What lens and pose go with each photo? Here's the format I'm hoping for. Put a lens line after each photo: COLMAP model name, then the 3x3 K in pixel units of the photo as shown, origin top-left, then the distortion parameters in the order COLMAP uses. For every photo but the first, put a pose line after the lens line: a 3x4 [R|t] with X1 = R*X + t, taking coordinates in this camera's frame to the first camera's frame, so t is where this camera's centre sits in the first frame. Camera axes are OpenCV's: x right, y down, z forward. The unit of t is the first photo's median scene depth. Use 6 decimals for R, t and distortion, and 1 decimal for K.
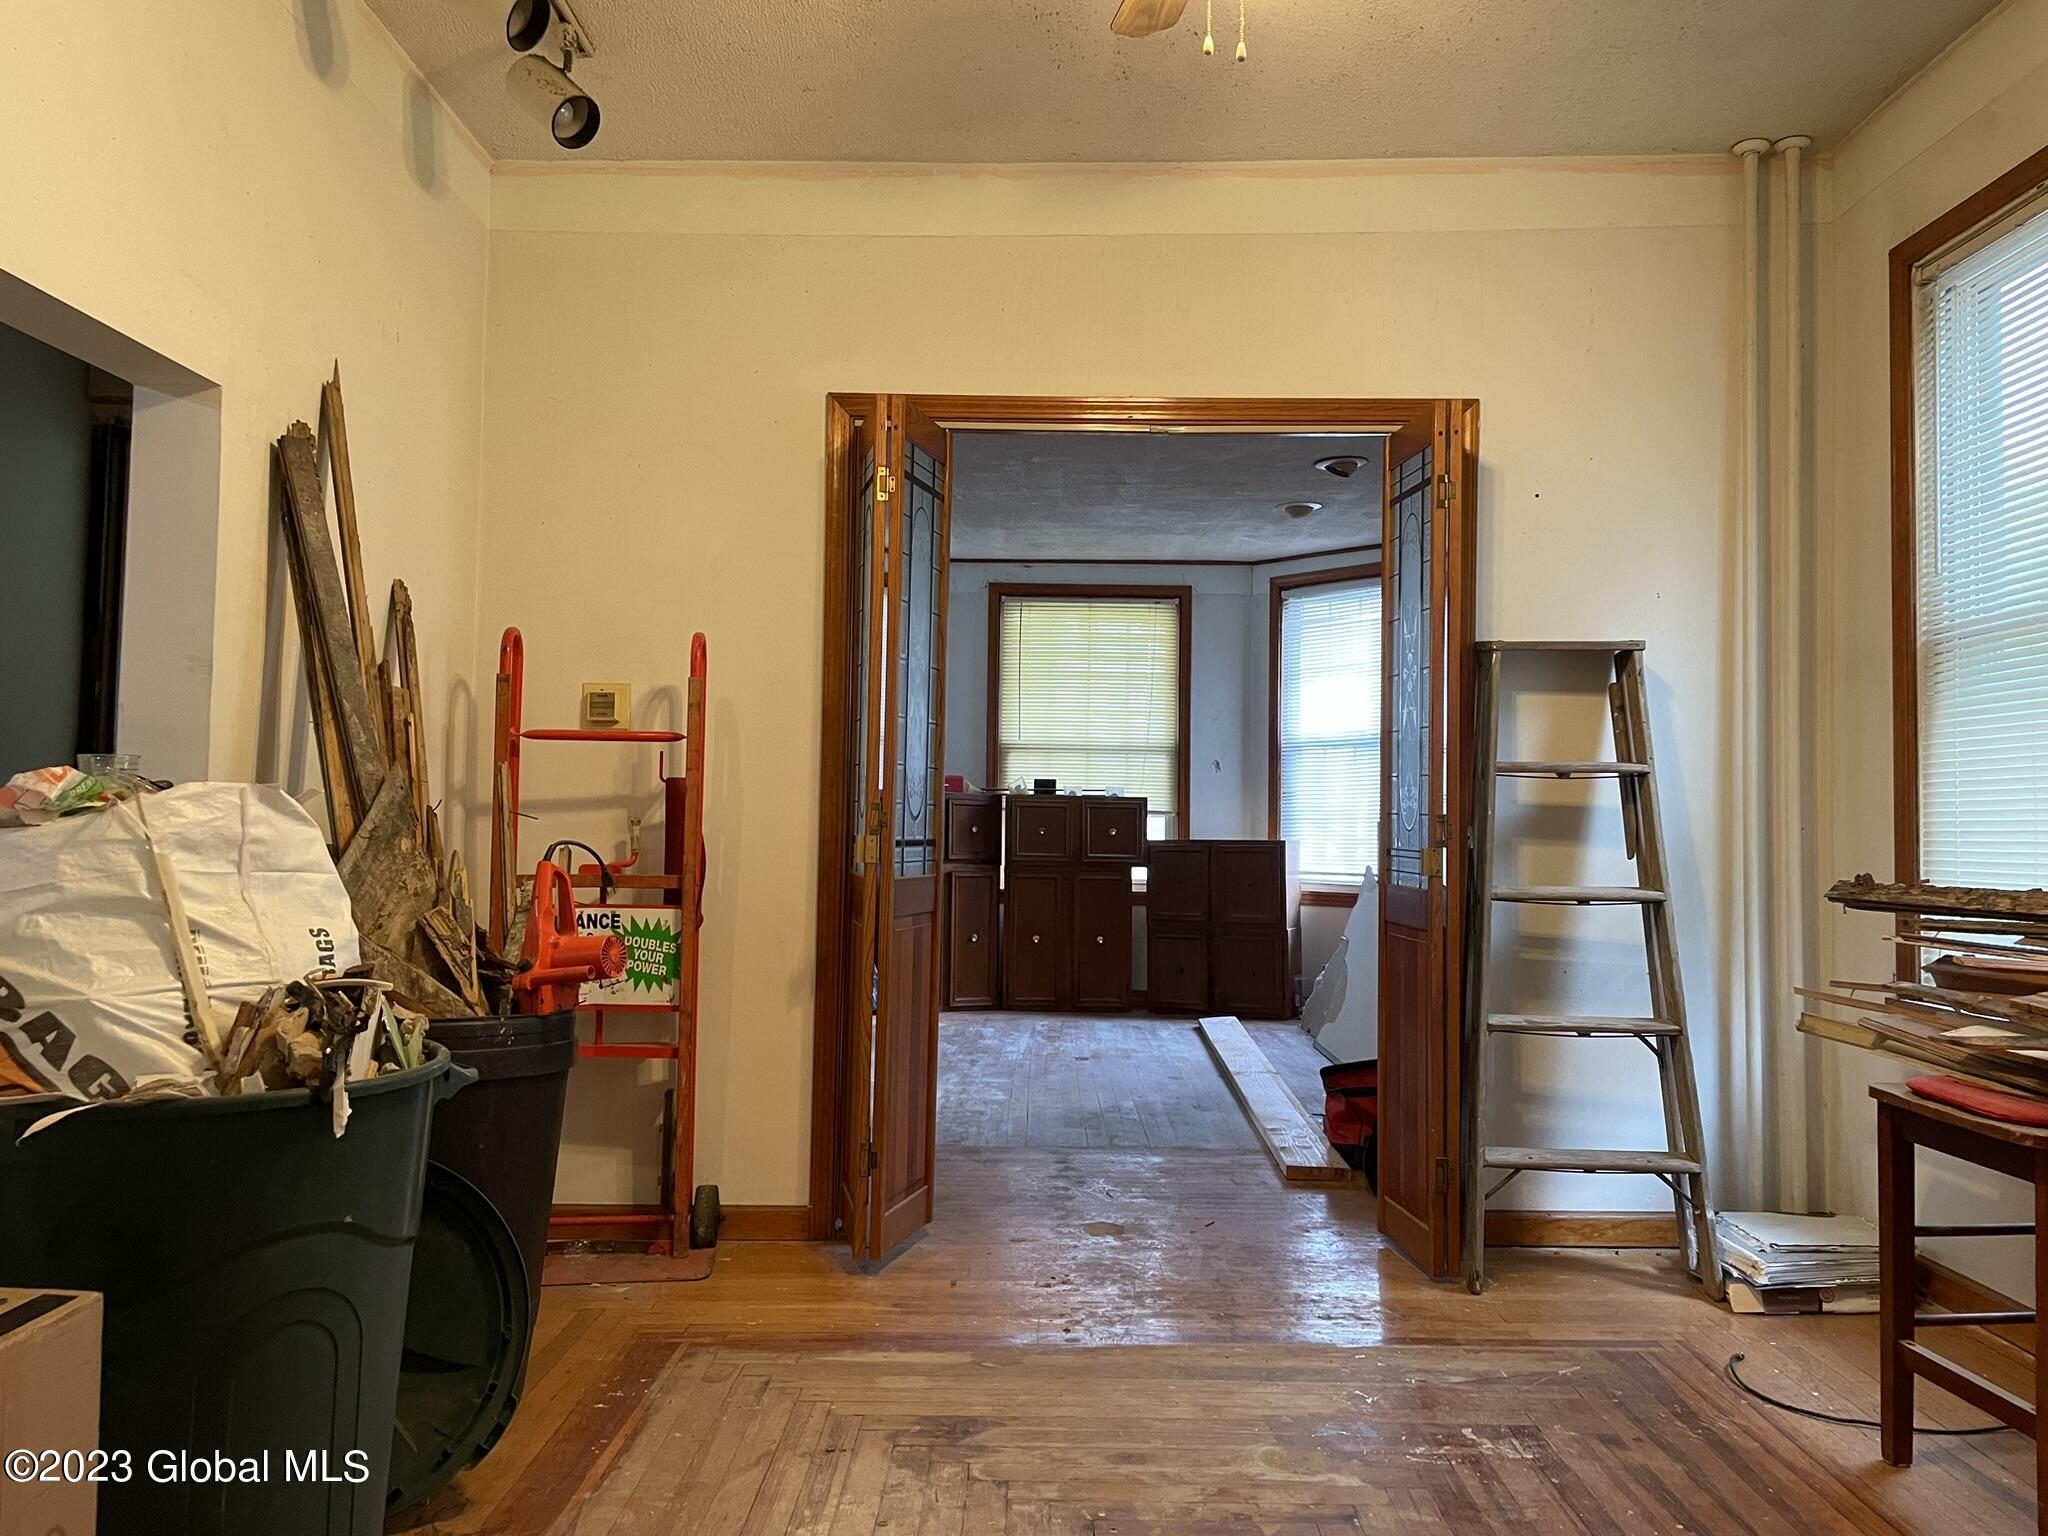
lens RADIAL K [[1537.4, 0, 1027.3], [0, 1537.4, 751.4], [0, 0, 1]] dist [0.048651, -0.047448]
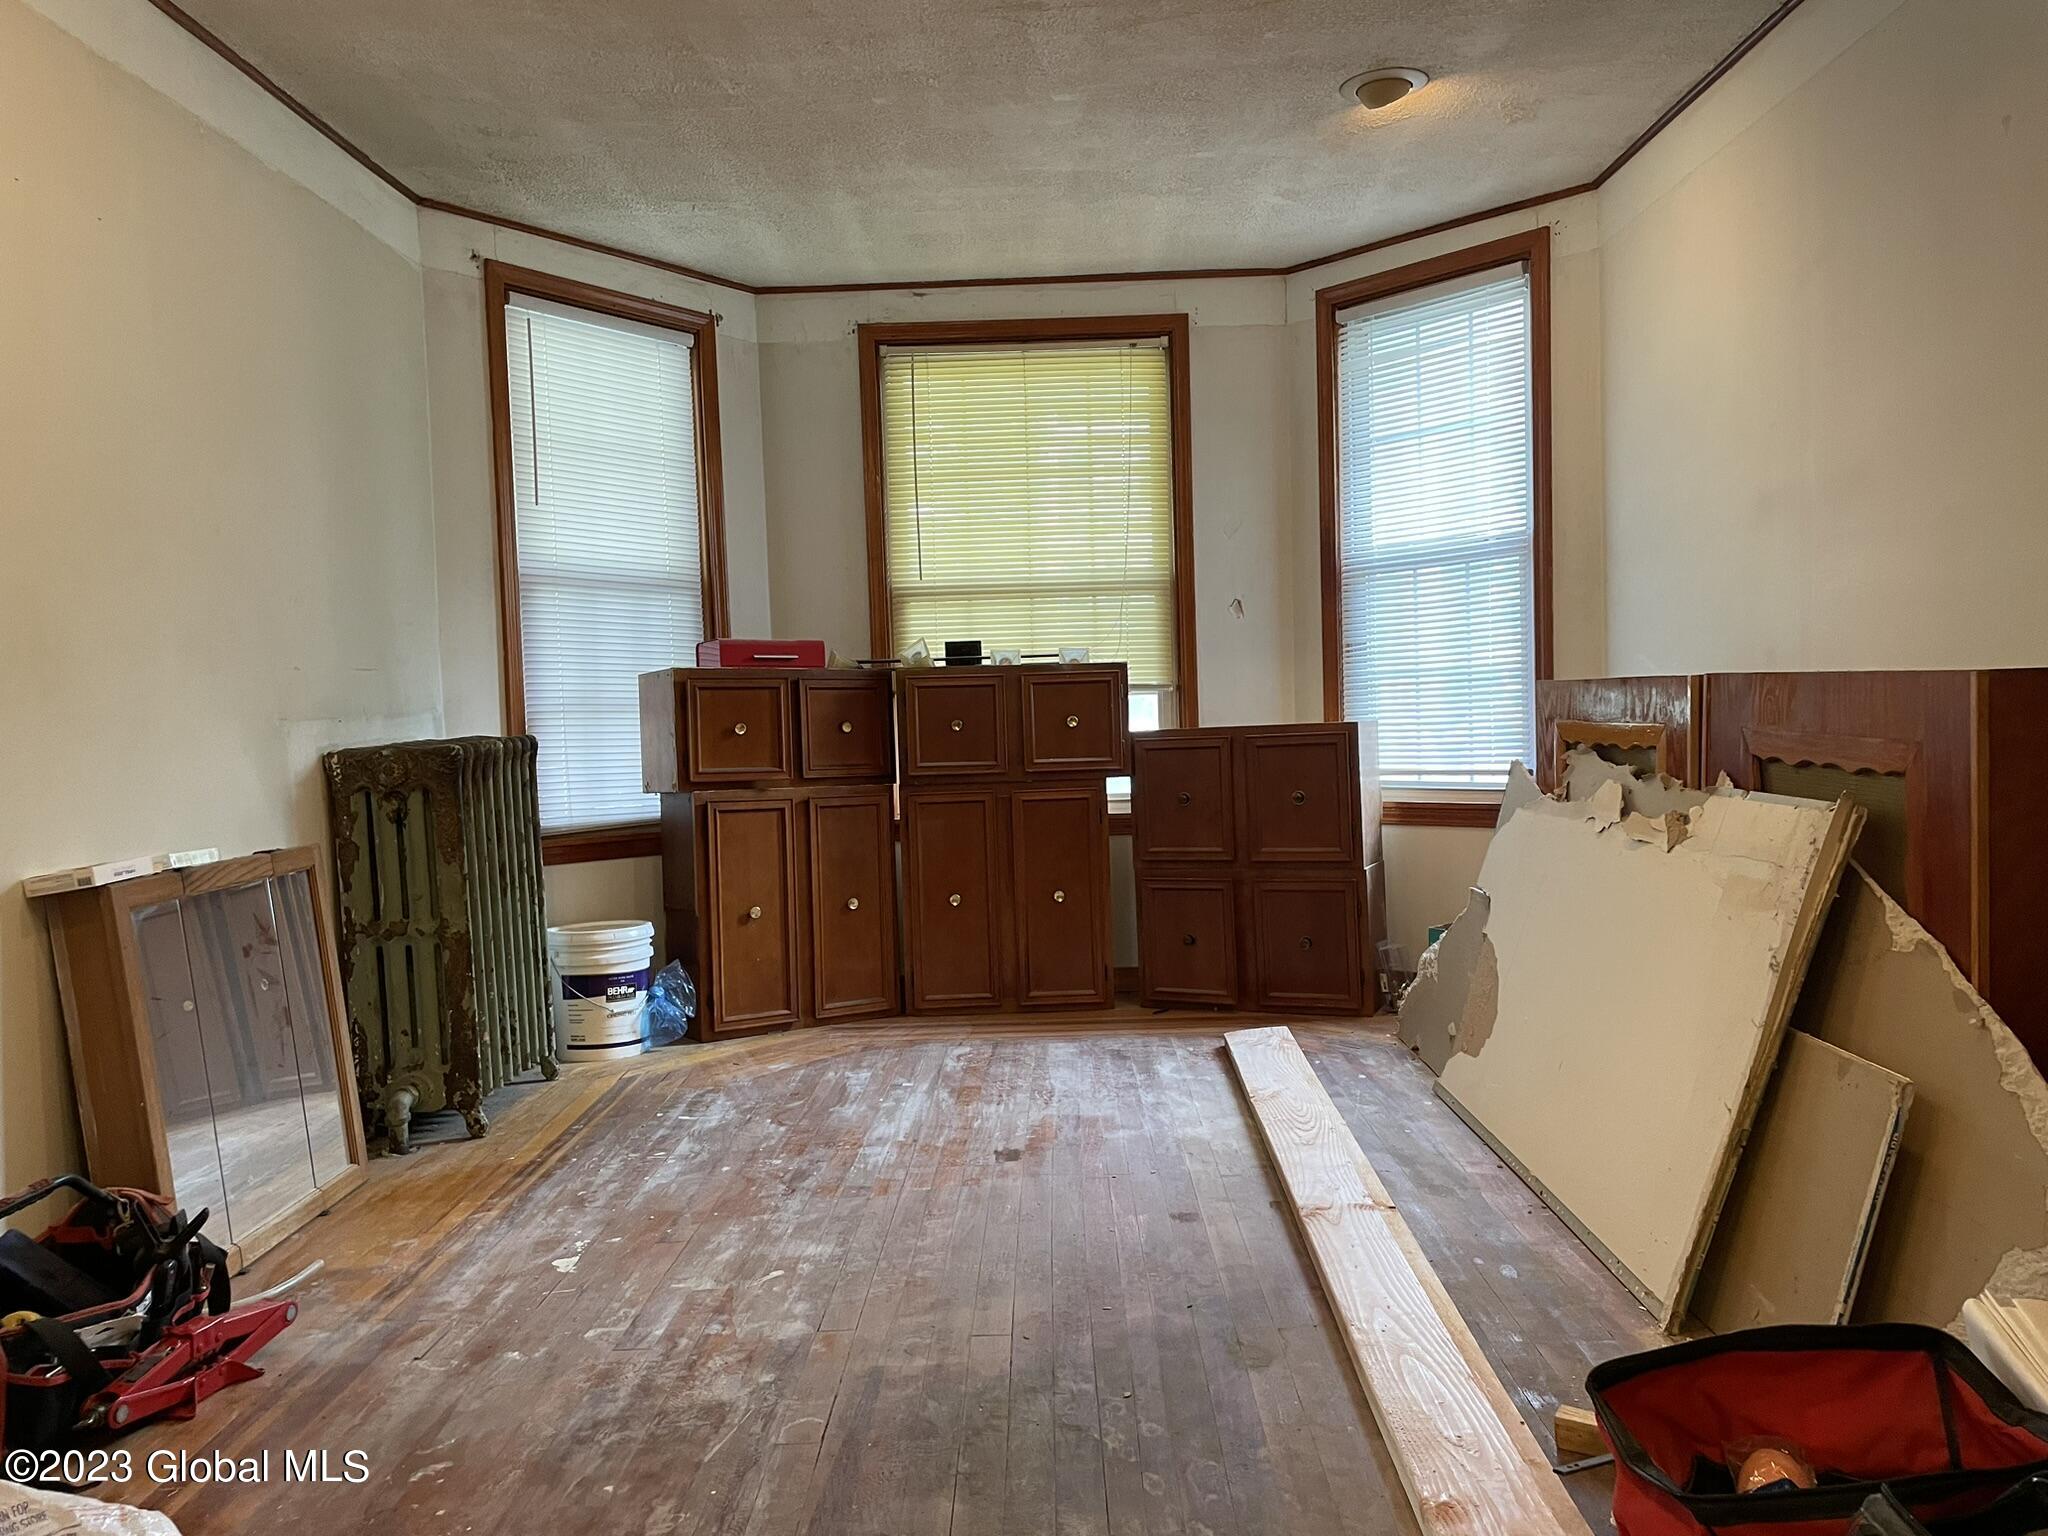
lens RADIAL K [[1537.4, 0, 1016.5], [0, 1537.4, 784.1], [0, 0, 1]] dist [0.048651, -0.047448]
pose [[0.998907, -0.044541, -0.014178, 0.040553], [0.045707, 0.994250, 0.096843, 0.016839], [0.009783, -0.097385, 0.995199, 0.383012]]
